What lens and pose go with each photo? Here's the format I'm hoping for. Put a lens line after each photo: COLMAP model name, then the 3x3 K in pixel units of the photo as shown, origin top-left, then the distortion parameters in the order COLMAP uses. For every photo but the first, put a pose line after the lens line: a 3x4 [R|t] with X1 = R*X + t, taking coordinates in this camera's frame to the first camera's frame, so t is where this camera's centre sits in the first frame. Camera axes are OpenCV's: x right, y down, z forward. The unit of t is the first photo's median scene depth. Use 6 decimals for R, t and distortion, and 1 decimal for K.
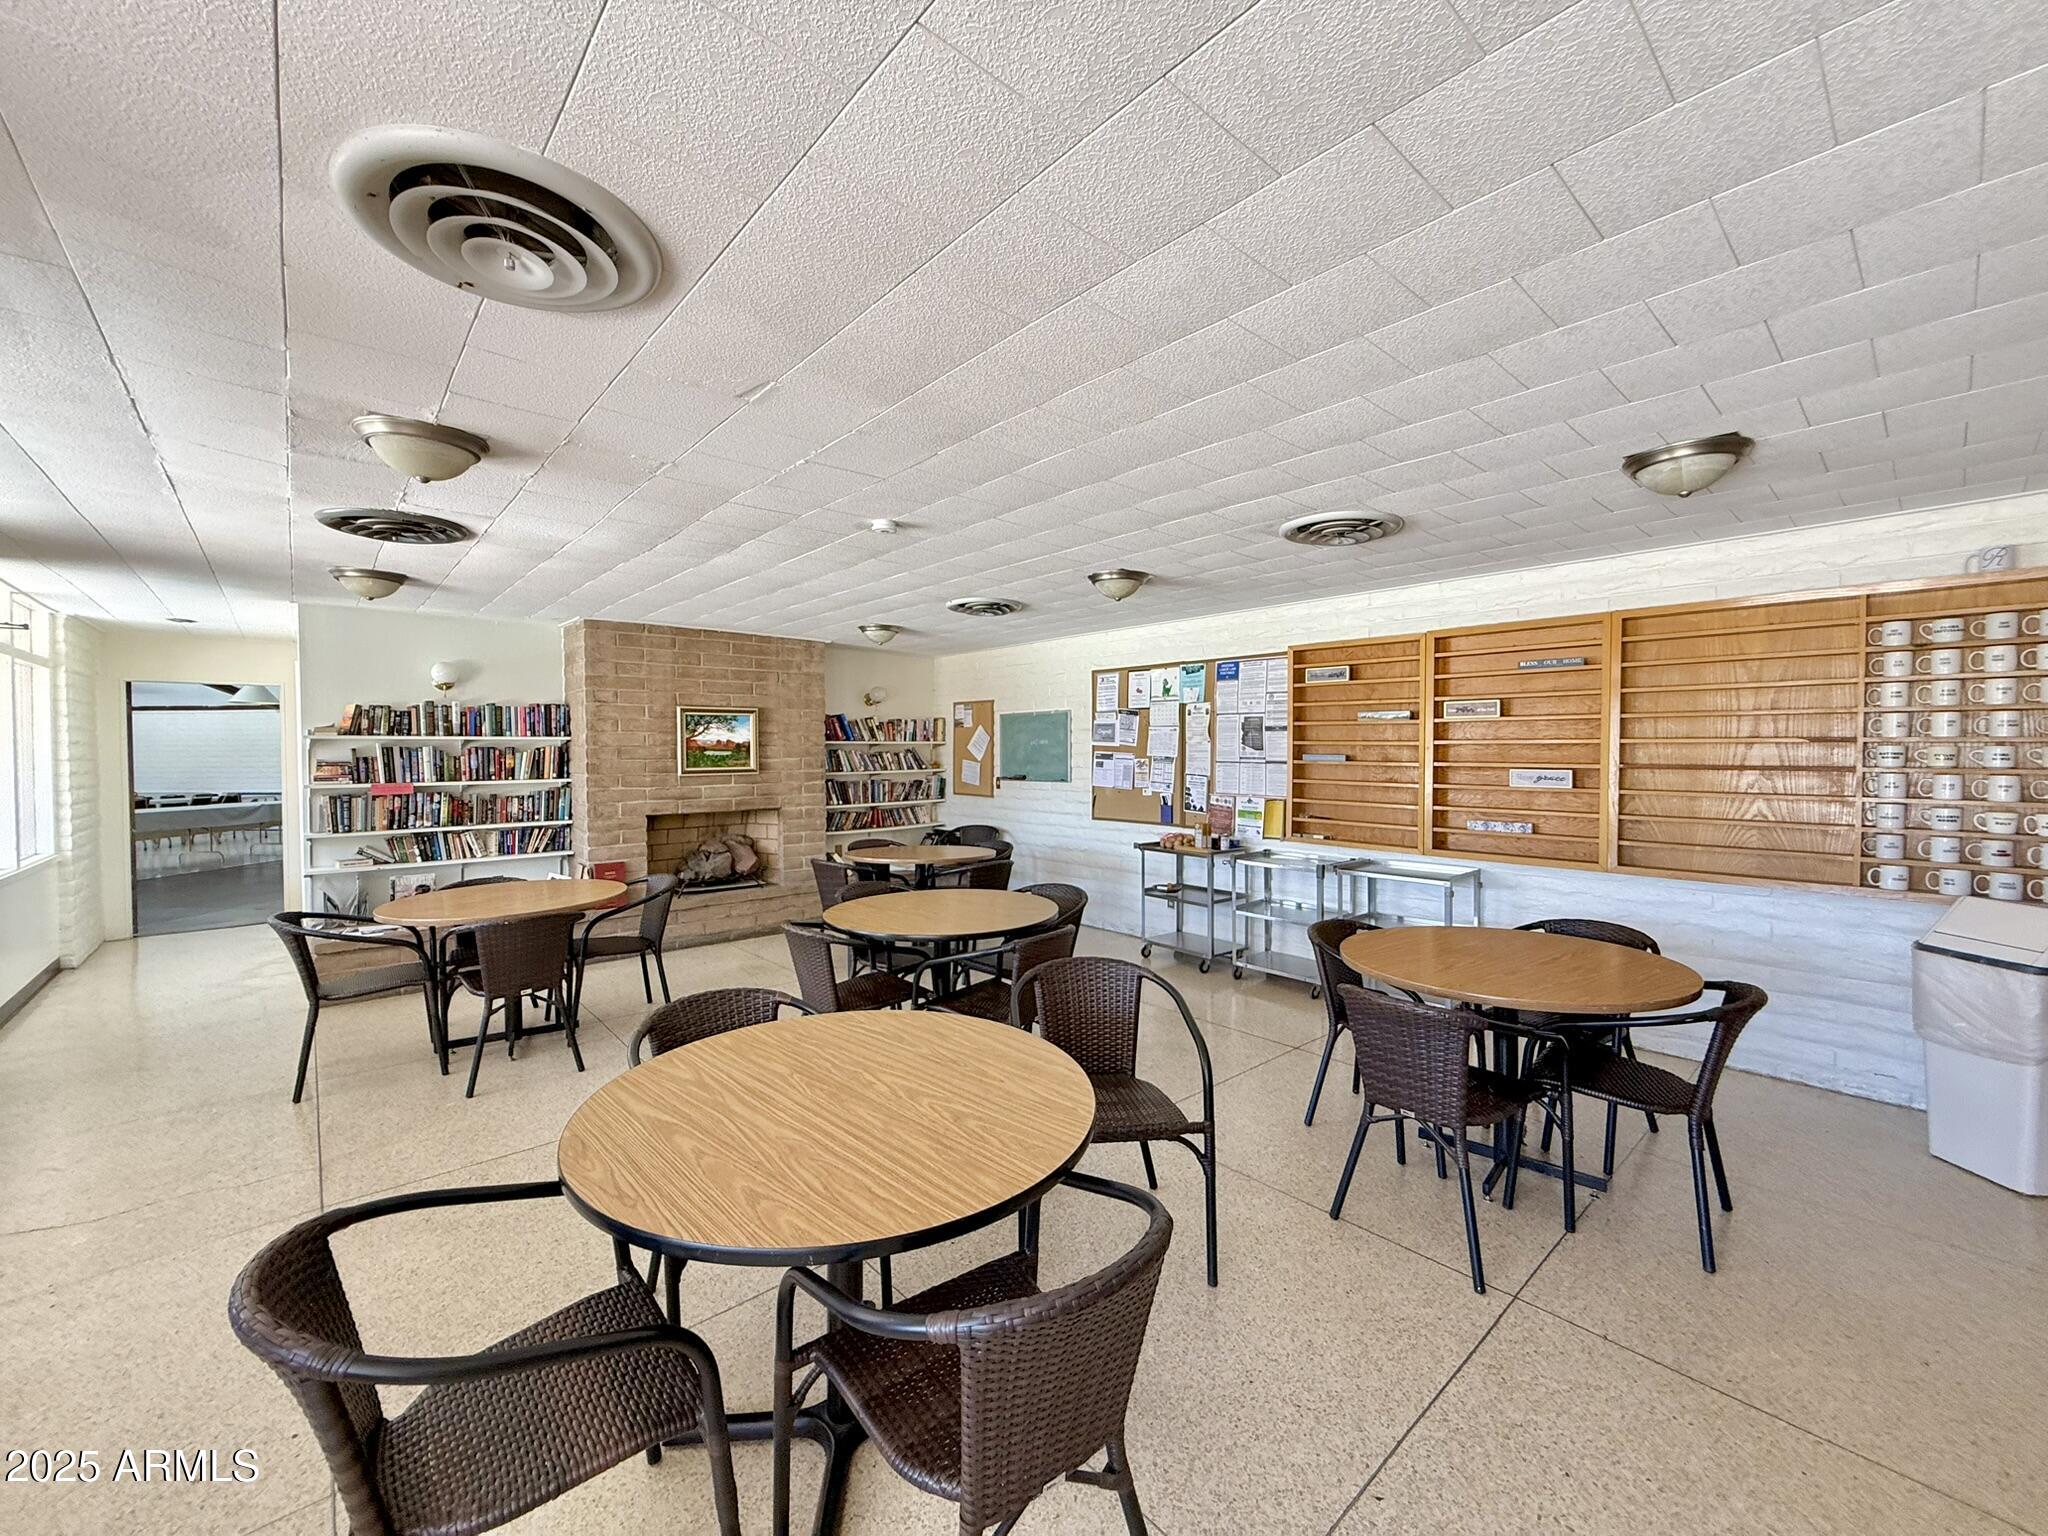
lens RADIAL K [[822.1, 0, 1024.0], [0, 822.1, 768.0], [0, 0, 1]] dist [-0.000489, -0.000159]
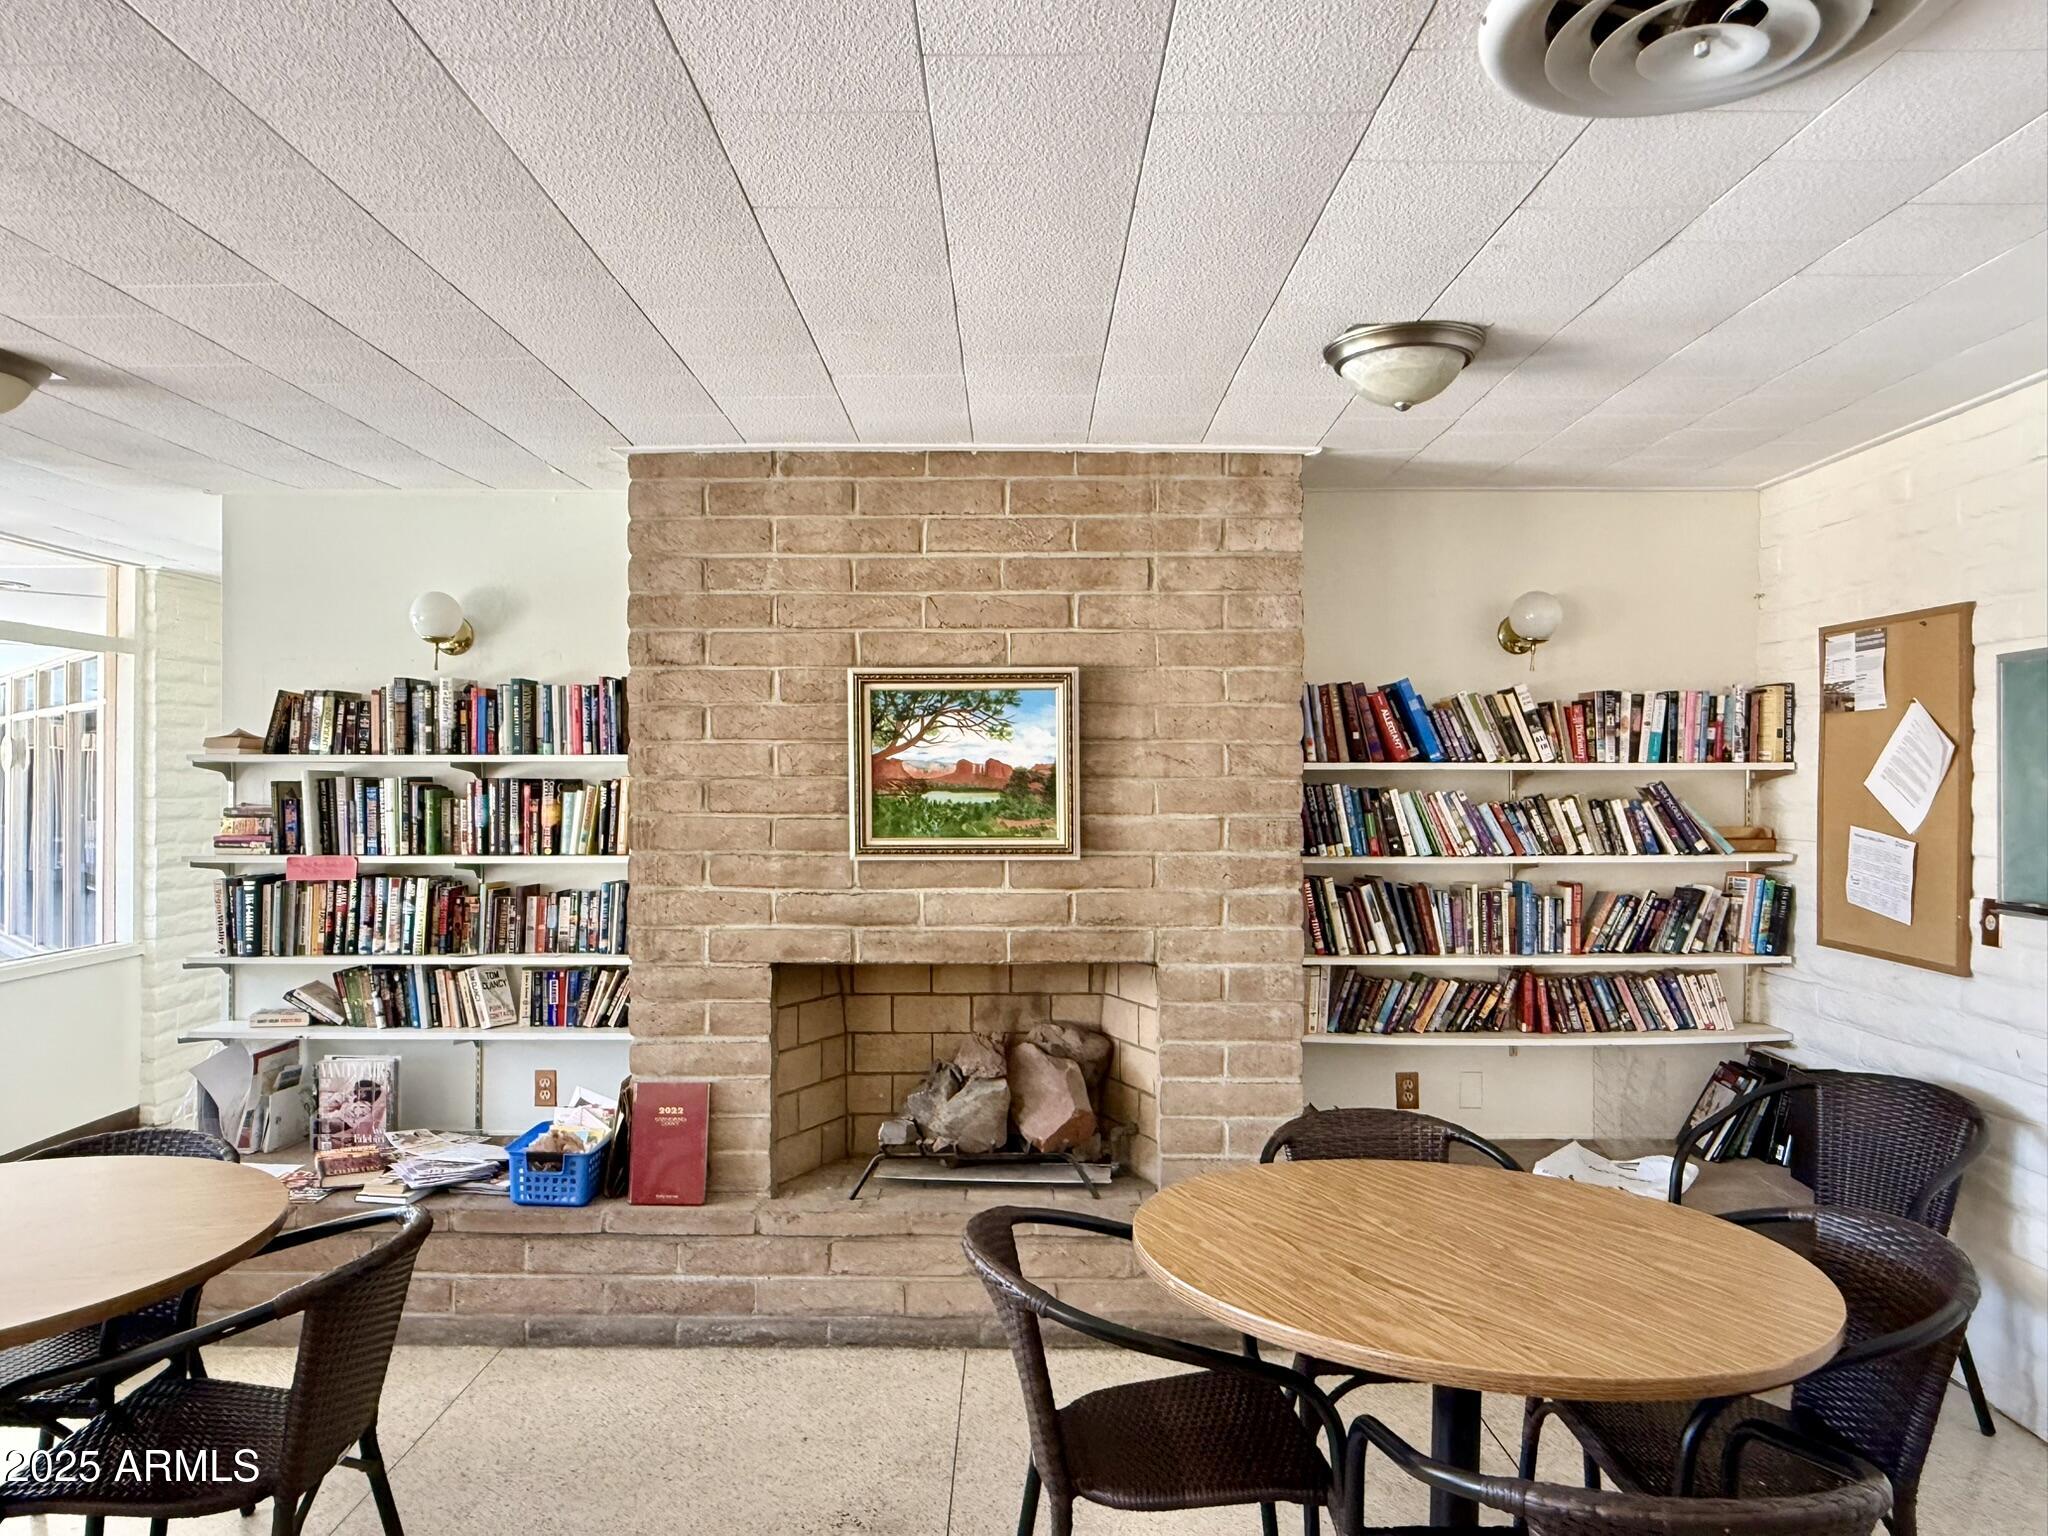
lens RADIAL K [[1346.4, 0, 1024.0], [0, 1346.4, 768.0], [0, 0, 1]] dist [-0.001634, -0.000870]
pose [[0.740177, -0.001783, -0.672410, 0.031702], [-0.019121, 0.999536, -0.023699, -0.016551], [0.672140, 0.030399, 0.739800, 0.557303]]
